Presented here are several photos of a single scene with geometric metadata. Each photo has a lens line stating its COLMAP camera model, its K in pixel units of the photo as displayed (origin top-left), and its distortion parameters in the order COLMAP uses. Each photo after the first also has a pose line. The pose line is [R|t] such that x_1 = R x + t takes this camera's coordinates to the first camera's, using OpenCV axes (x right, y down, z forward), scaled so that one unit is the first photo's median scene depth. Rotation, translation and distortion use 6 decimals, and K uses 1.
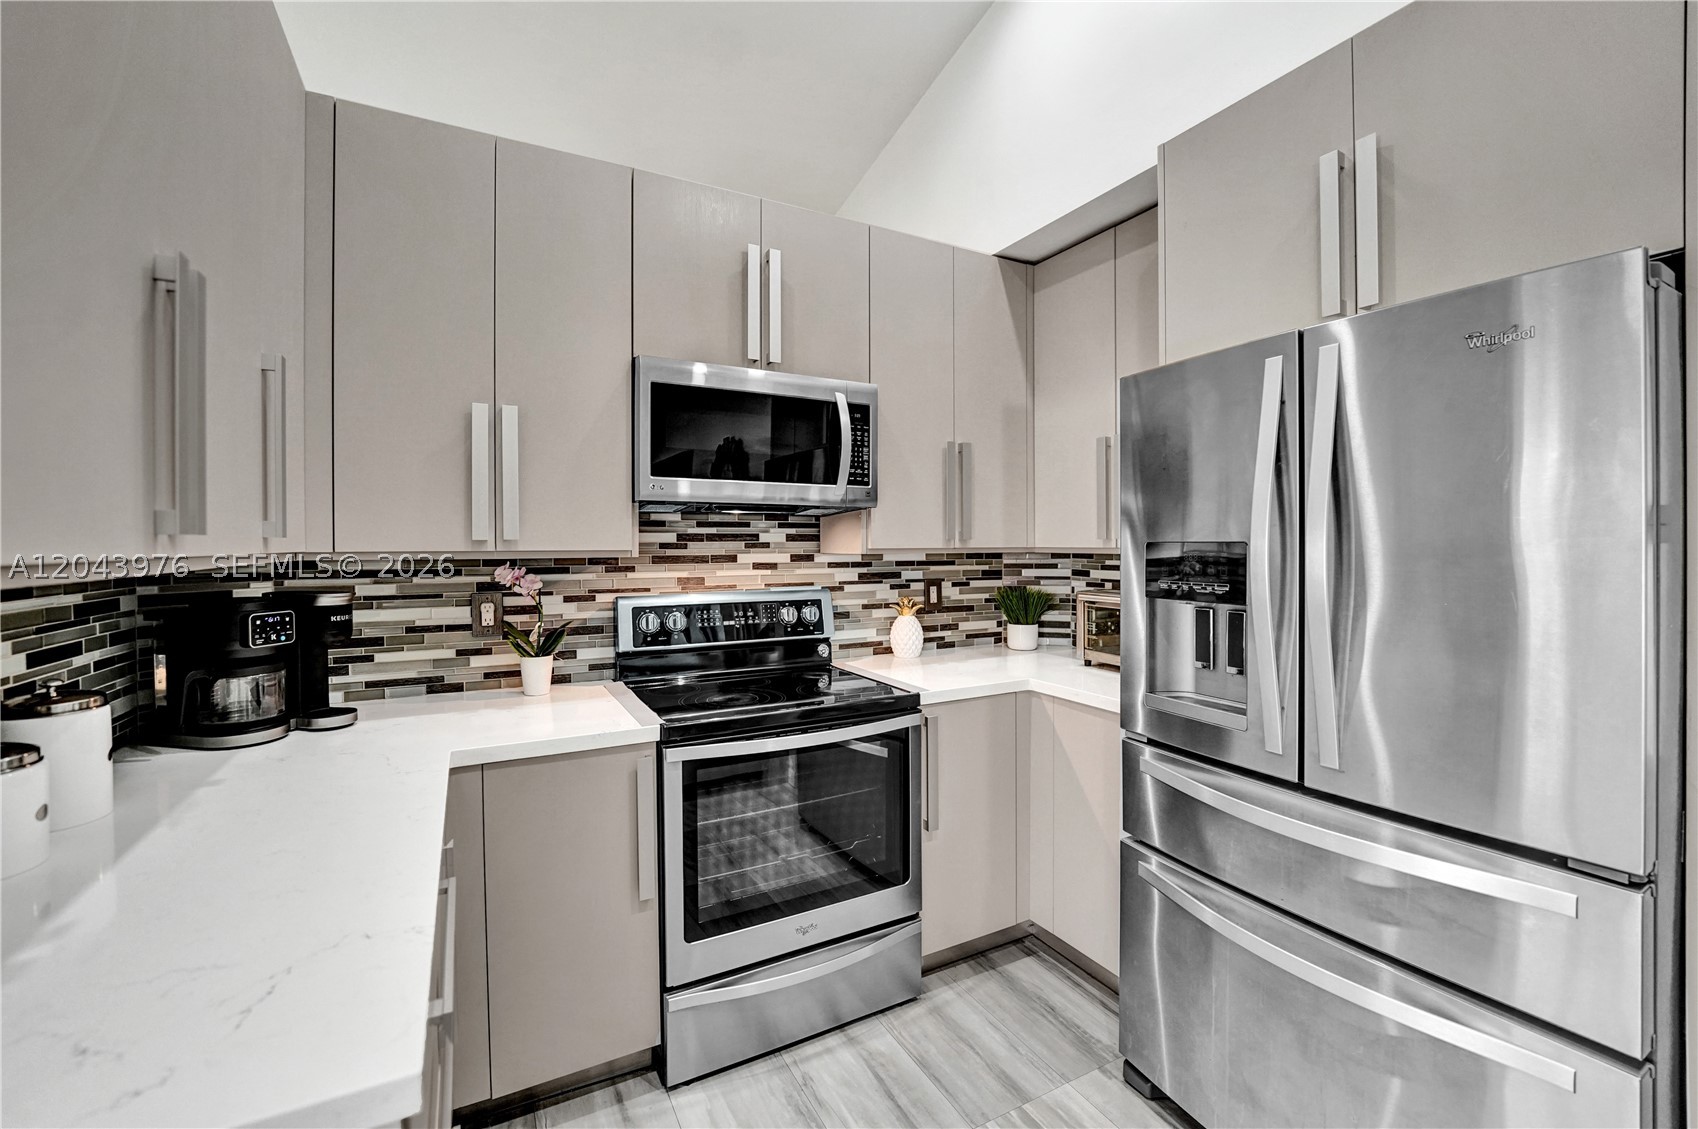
lens RADIAL K [[699.3, 0, 850.5], [0, 699.3, 546.6], [0, 0, 1]] dist [-0.022257, 0.000006]
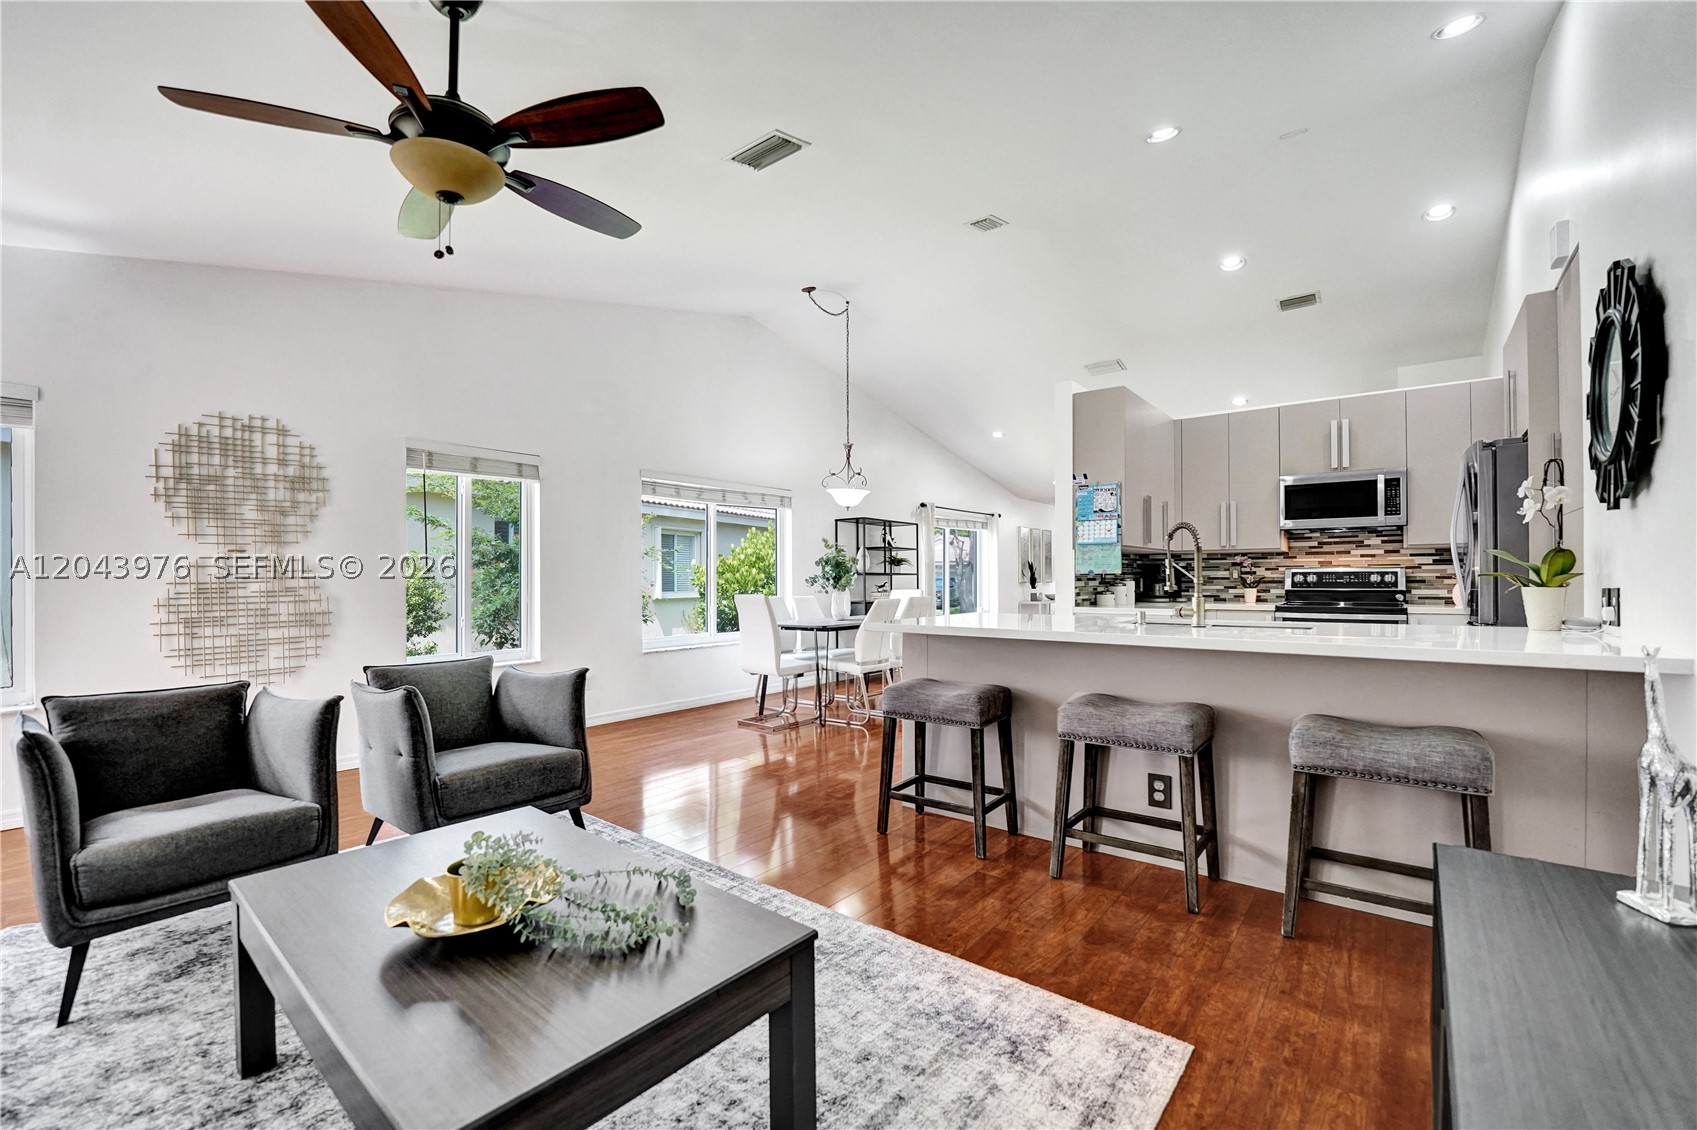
lens RADIAL K [[707.7, 0, 844.7], [0, 707.7, 573.5], [0, 0, 1]] dist [-0.013430, 0.000003]
pose [[0.398600, -0.005959, -0.917106, 1.284290], [-0.000303, 0.999978, -0.006629, 0.103580], [0.917125, 0.002920, 0.398589, -1.382342]]
